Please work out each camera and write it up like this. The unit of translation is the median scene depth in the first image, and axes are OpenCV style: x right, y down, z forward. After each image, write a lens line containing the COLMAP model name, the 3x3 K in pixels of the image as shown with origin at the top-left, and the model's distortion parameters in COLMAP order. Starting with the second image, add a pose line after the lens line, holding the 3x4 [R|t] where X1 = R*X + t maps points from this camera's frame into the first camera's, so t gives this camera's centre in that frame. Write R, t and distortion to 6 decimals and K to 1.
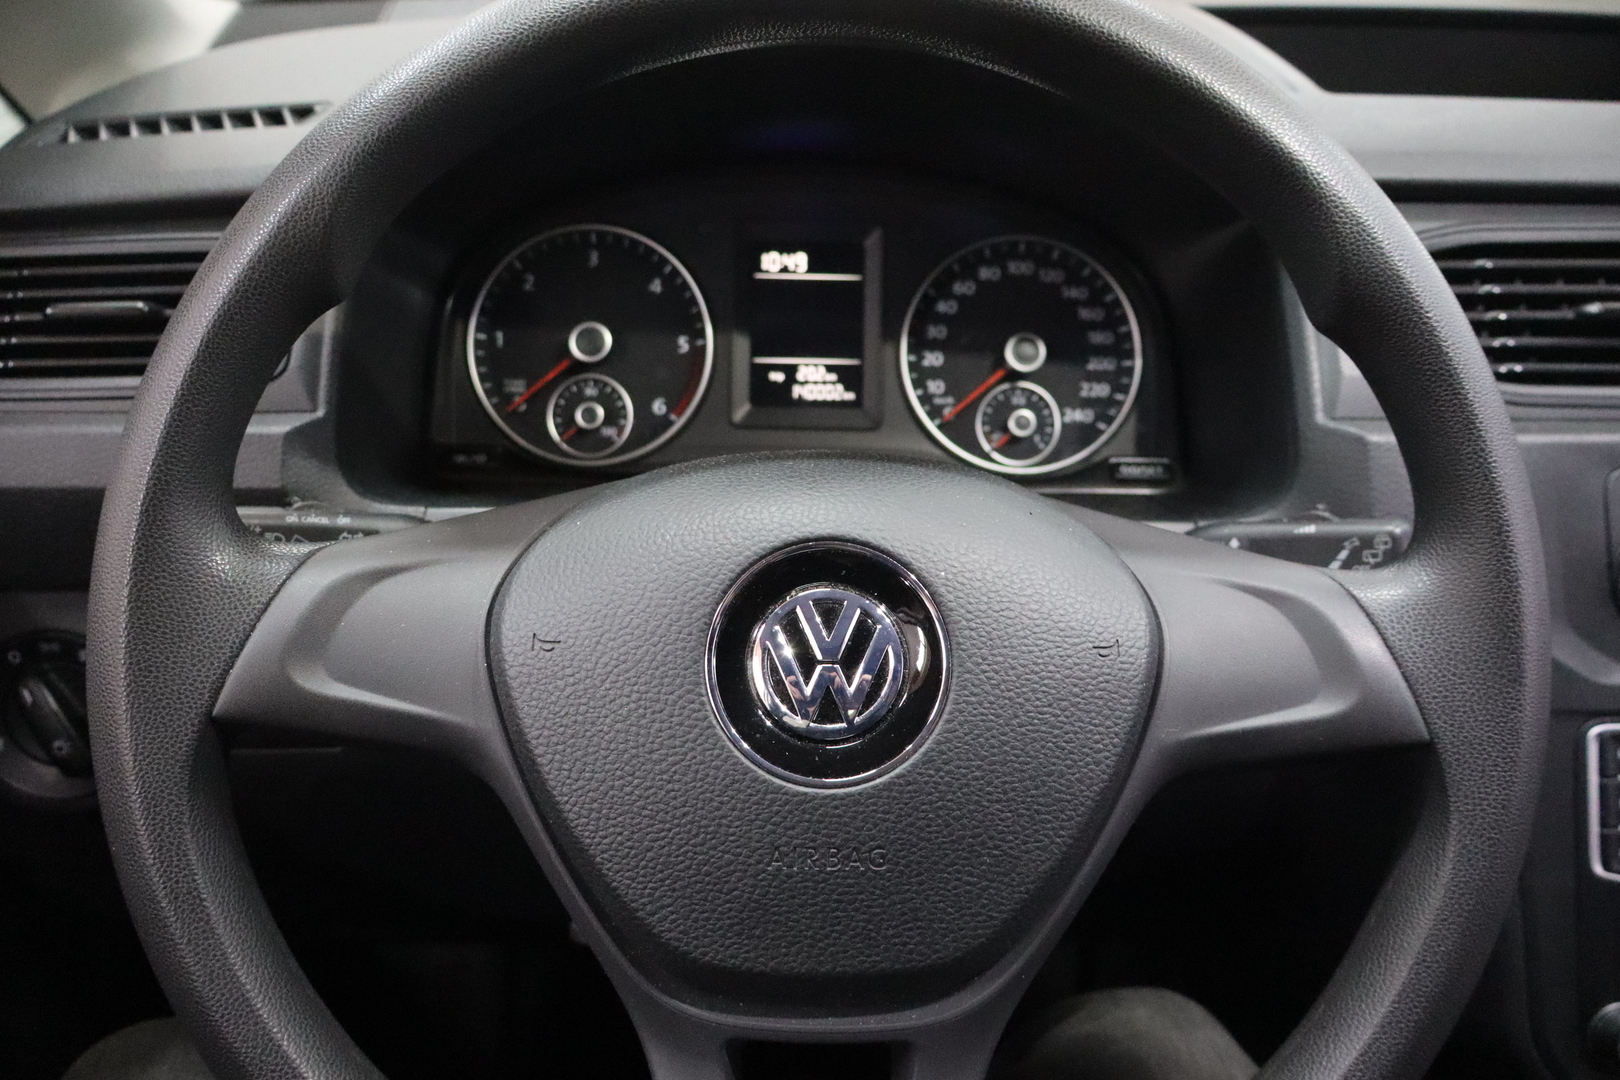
lens RADIAL K [[1349.9, 0, 810.0], [0, 1349.9, 540.0], [0, 0, 1]] dist [-0.011722, -0.001307]
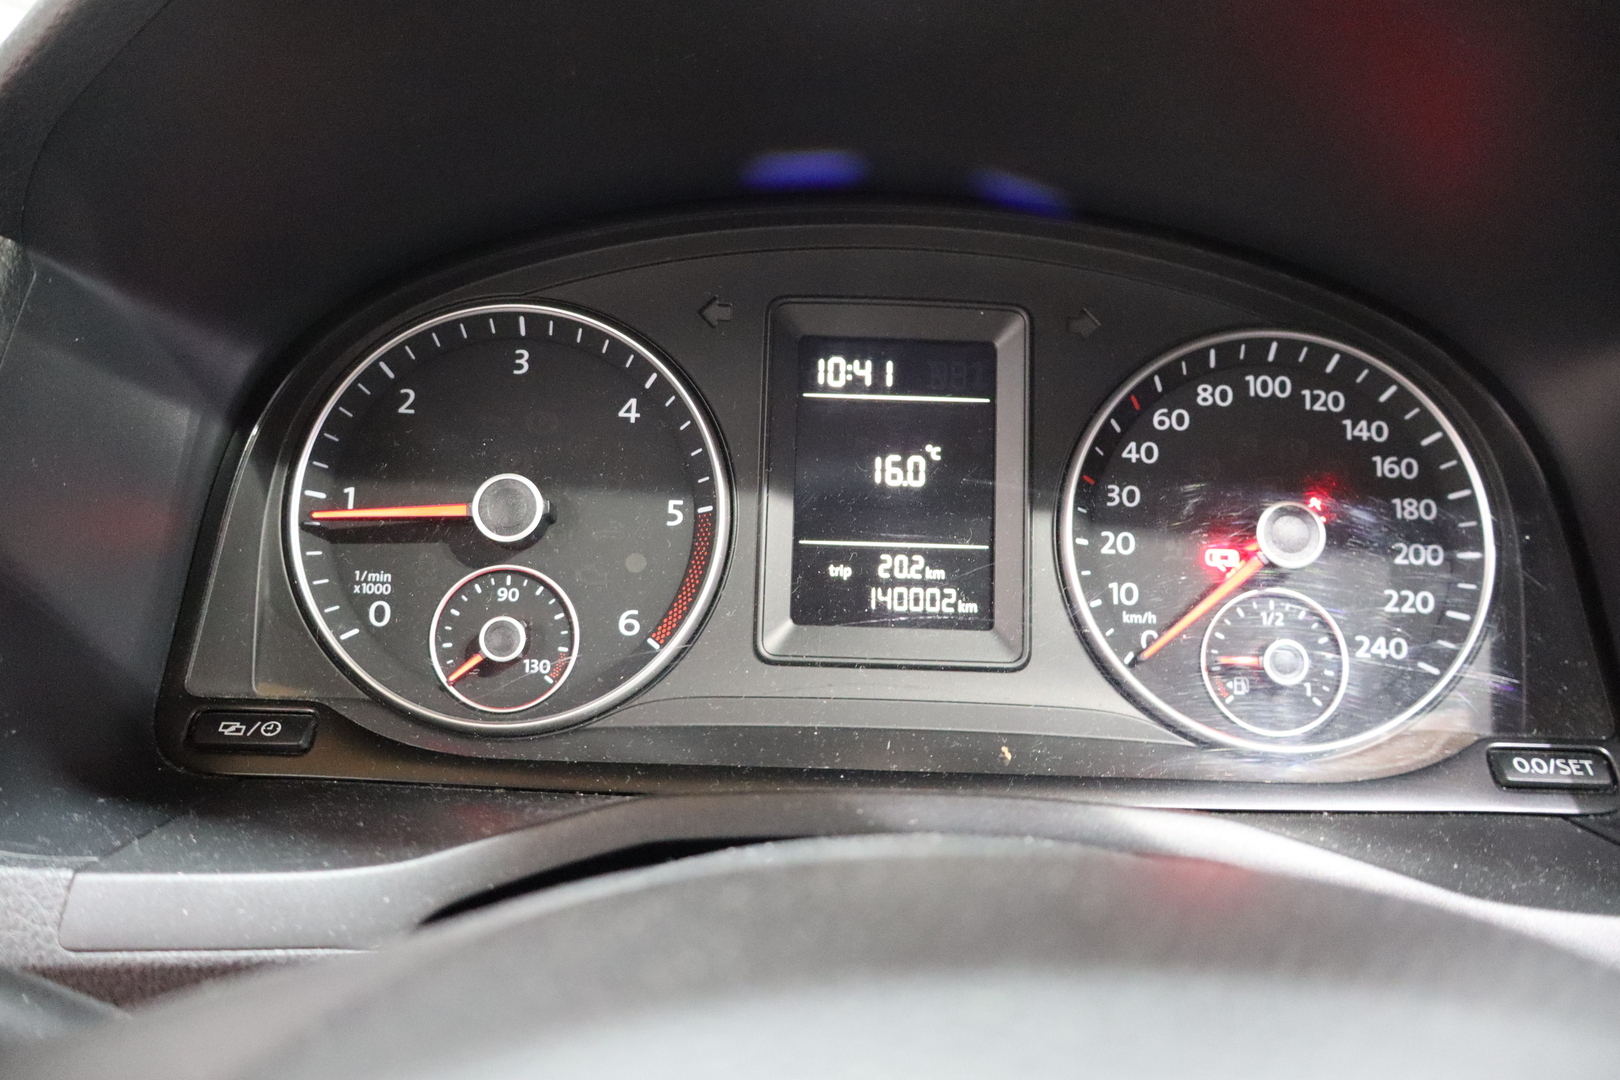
lens RADIAL K [[1349.9, 0, 810.0], [0, 1349.9, 540.0], [0, 0, 1]] dist [-0.011722, -0.001307]
pose [[0.999769, 0.012160, -0.017740, -0.027433], [-0.014183, 0.992818, -0.118791, -0.067353], [0.016169, 0.119015, 0.992761, 0.441541]]
